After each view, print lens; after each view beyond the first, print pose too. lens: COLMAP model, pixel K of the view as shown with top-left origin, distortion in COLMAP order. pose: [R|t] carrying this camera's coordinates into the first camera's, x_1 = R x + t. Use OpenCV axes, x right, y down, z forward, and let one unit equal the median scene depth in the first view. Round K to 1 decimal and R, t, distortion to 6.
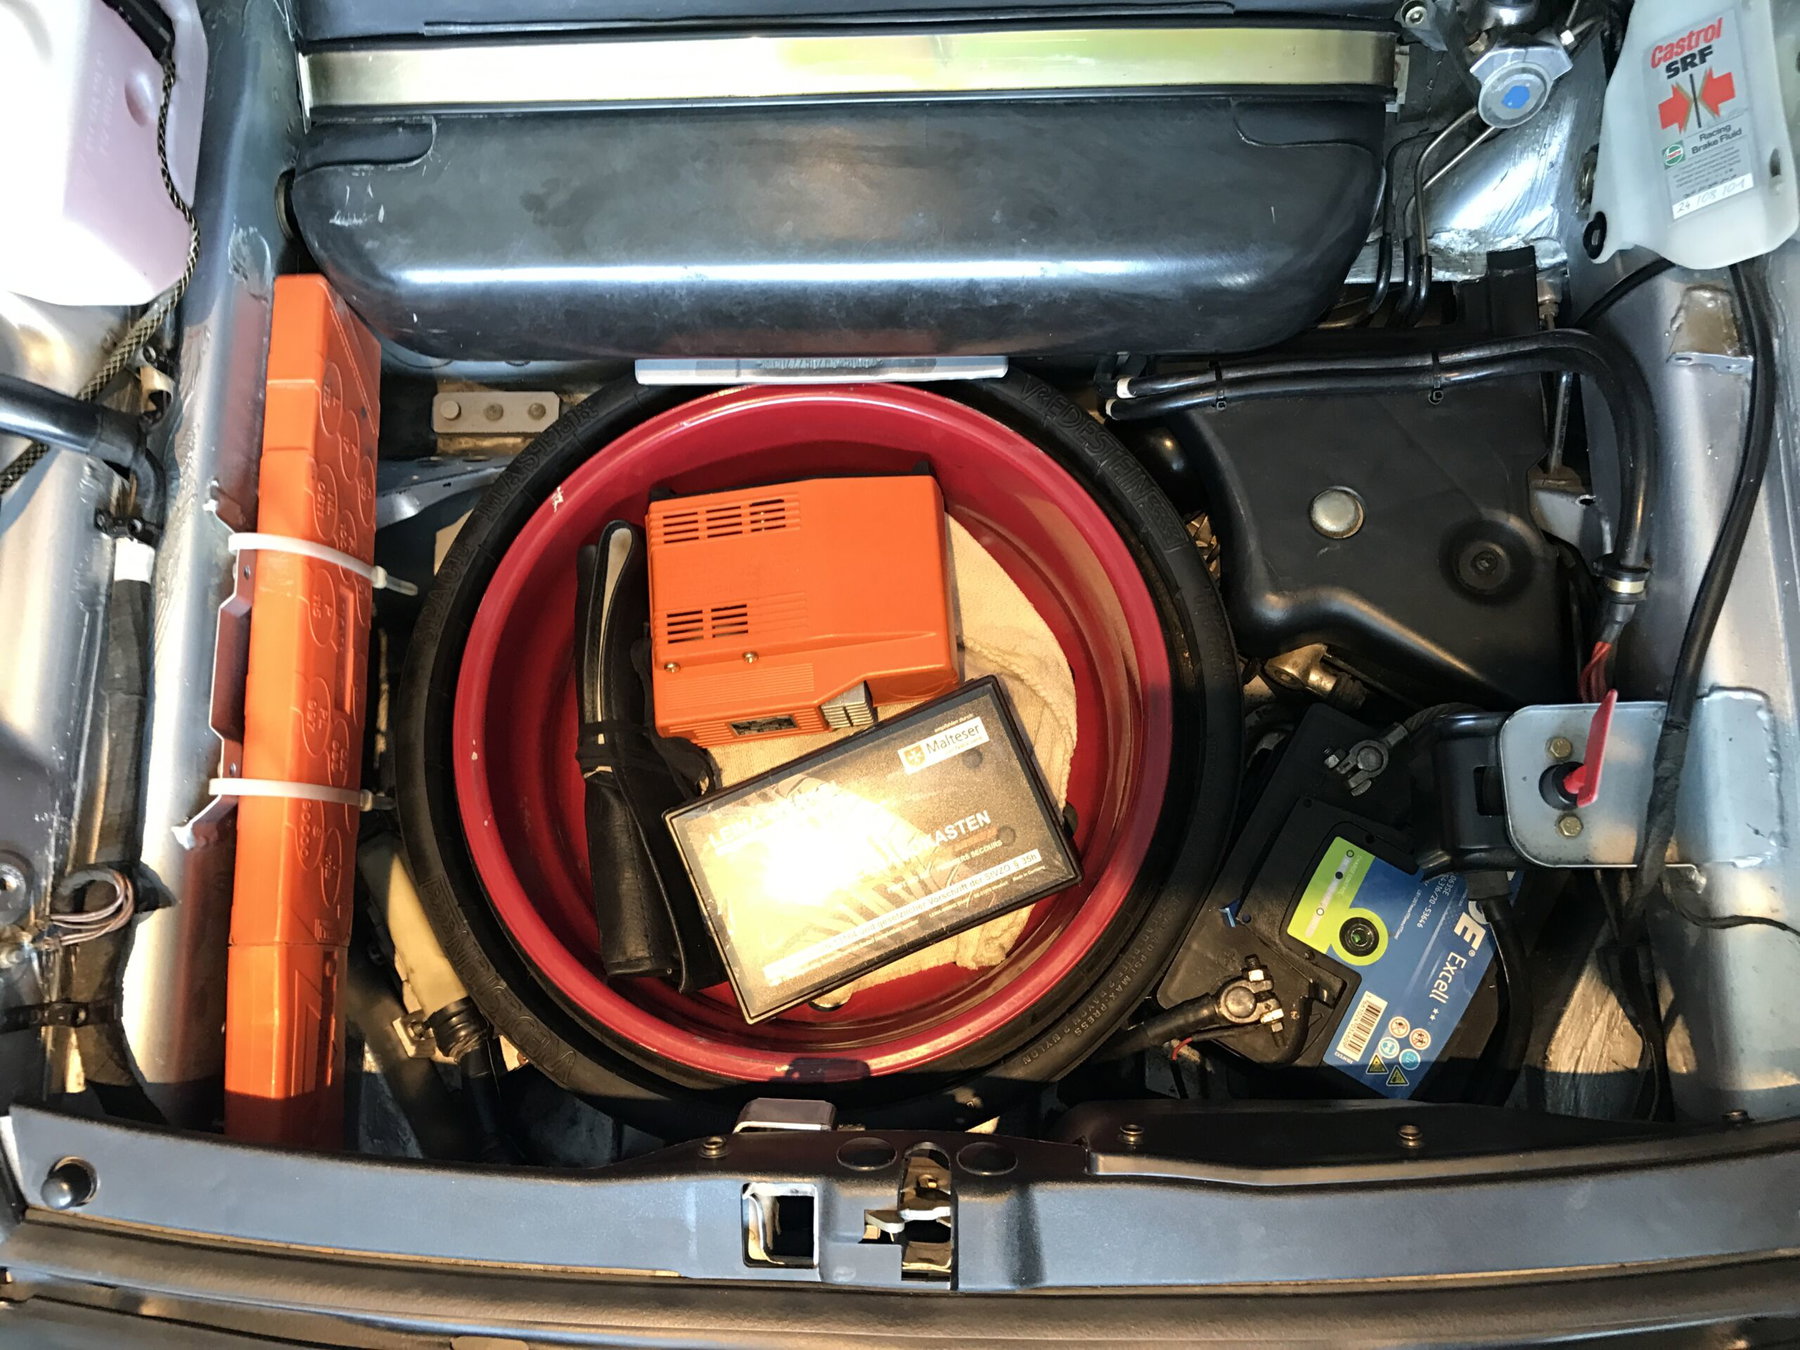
lens RADIAL K [[1447.1, 0, 870.2], [0, 1447.1, 675.3], [0, 0, 1]] dist [0.059392, -0.081187]
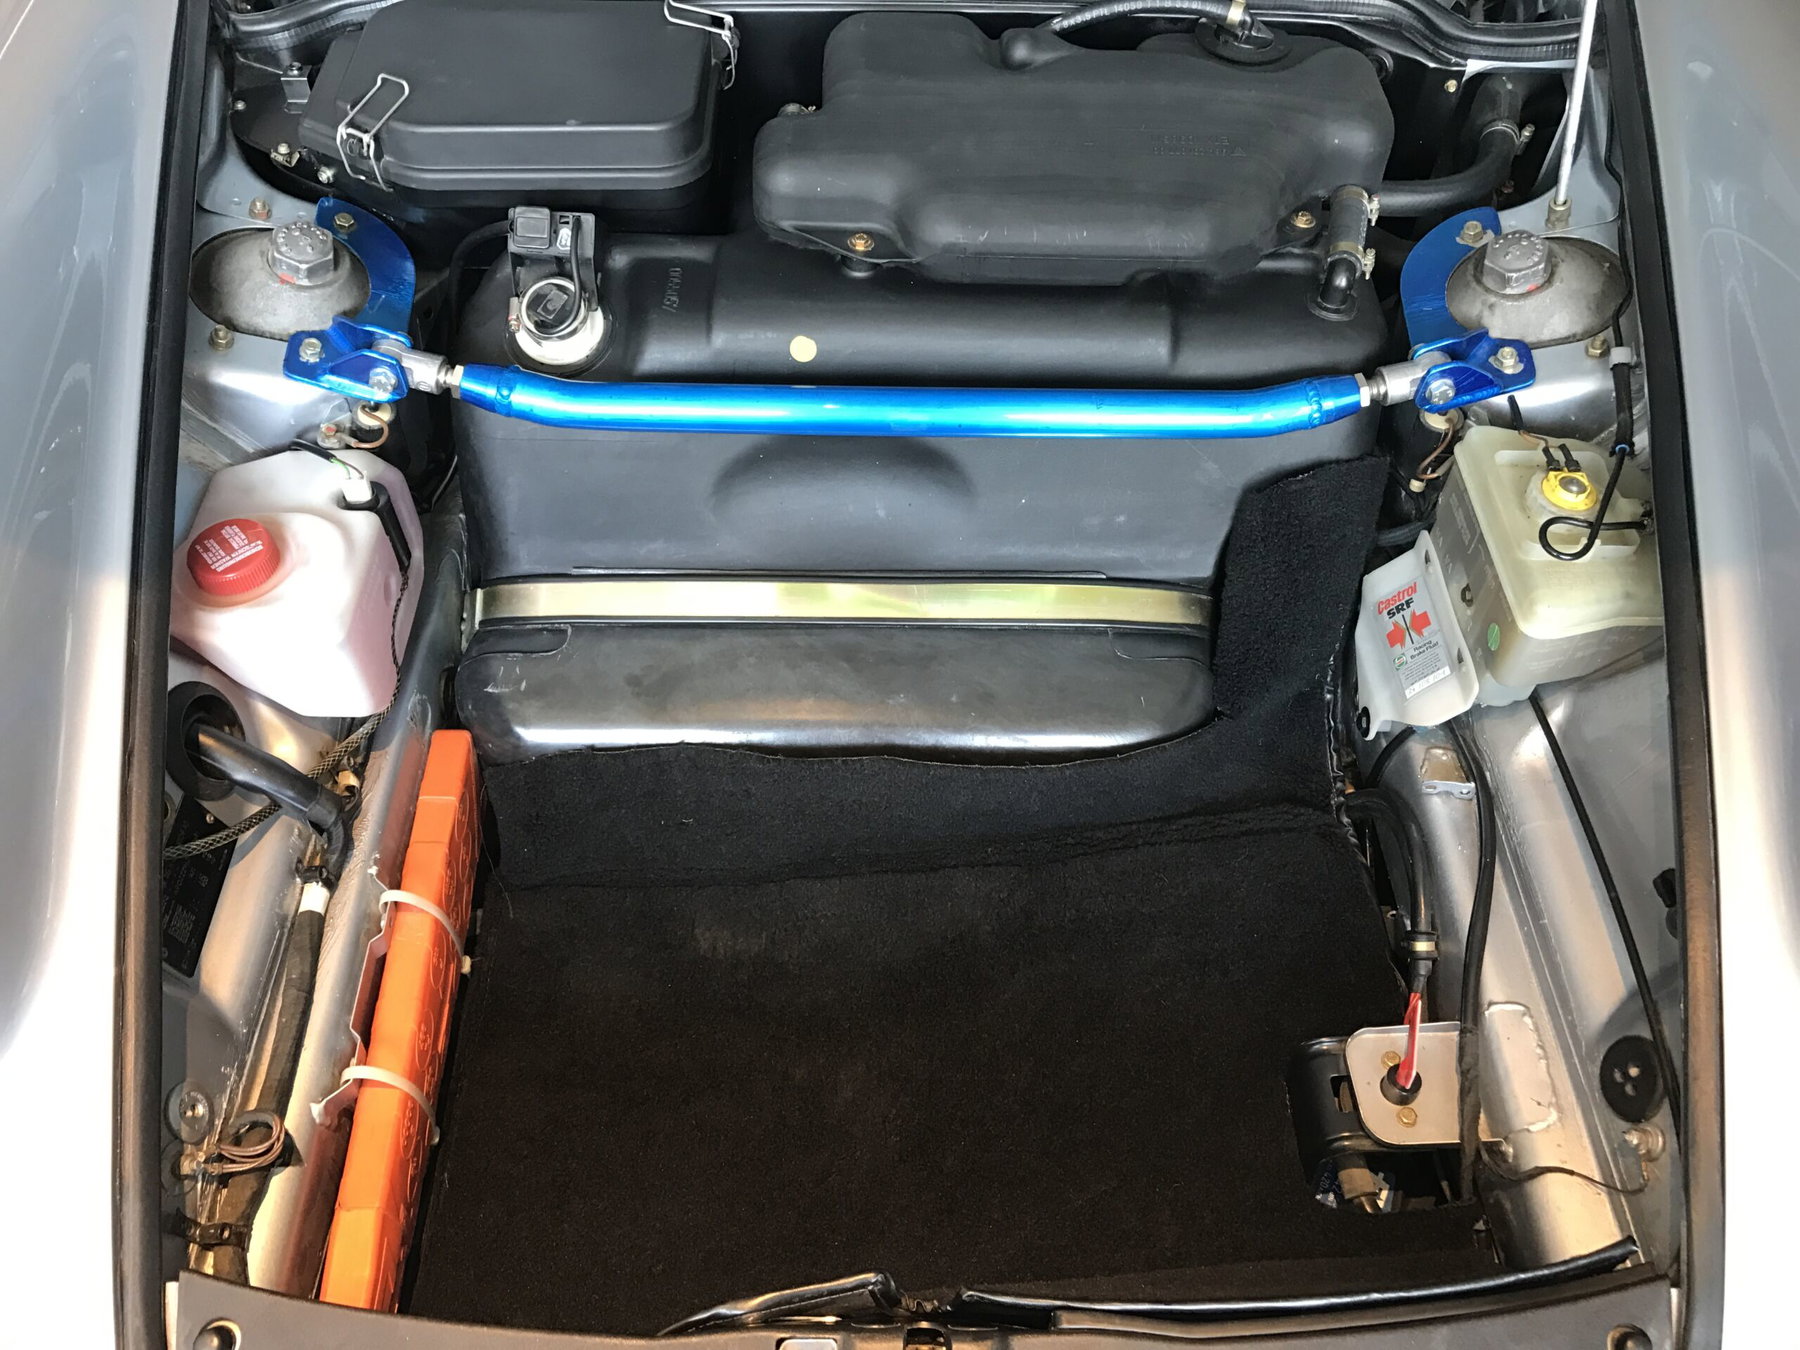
lens RADIAL K [[1447.1, 0, 870.2], [0, 1447.1, 675.3], [0, 0, 1]] dist [0.059392, -0.081187]
pose [[0.998004, 0.035890, 0.051967, -0.079000], [-0.008038, 0.888323, -0.459148, 0.345499], [-0.062642, 0.457814, 0.886838, -0.296530]]
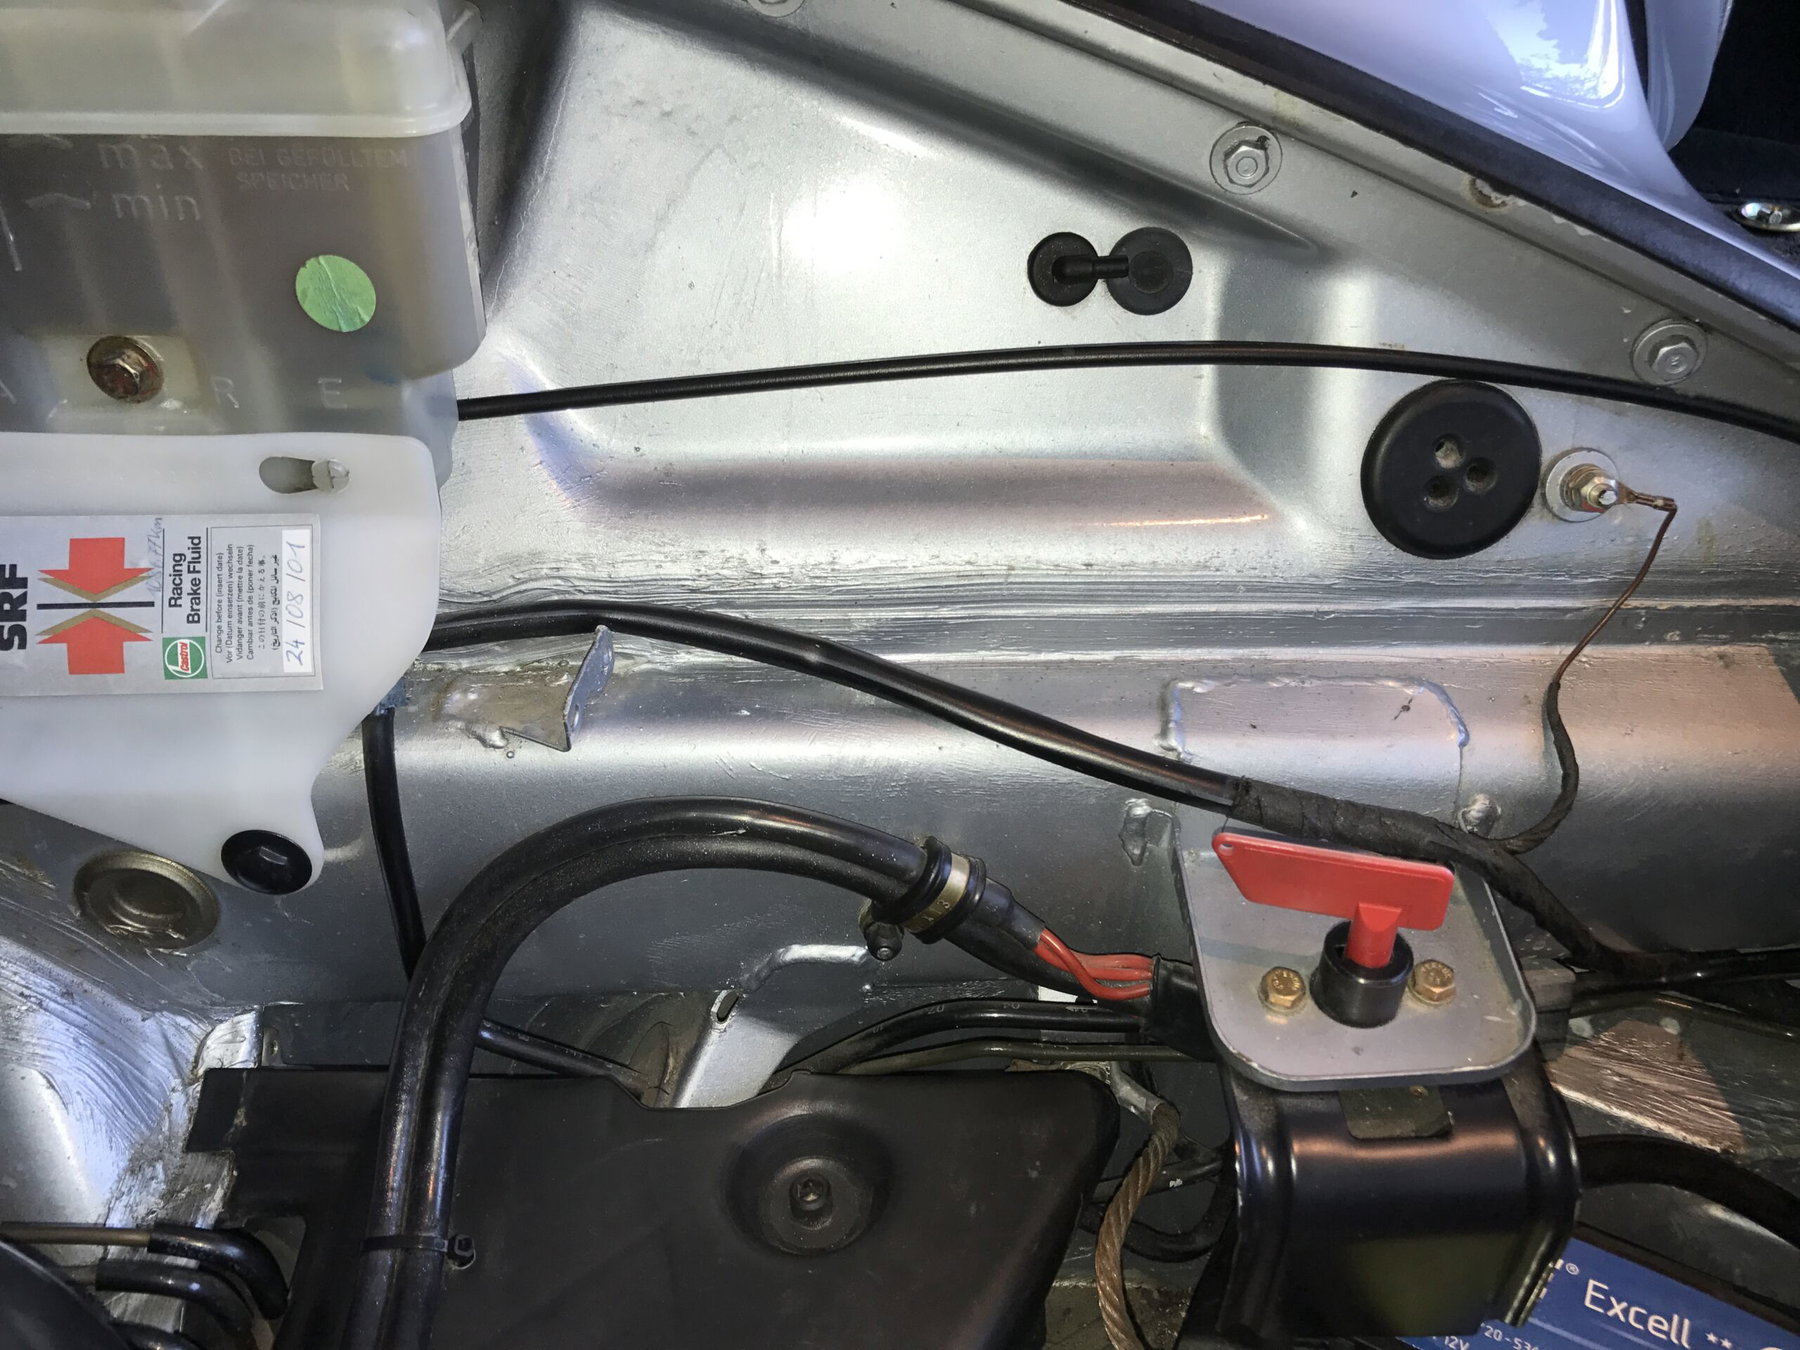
lens RADIAL K [[1452.5, 0, 847.4], [0, 1452.5, 675.6], [0, 0, 1]] dist [-0.003888, 0.002515]
pose [[-0.019939, -0.537688, 0.842908, 0.100883], [0.981041, 0.152030, 0.120186, -0.177235], [-0.192770, 0.829324, 0.524462, 0.658650]]
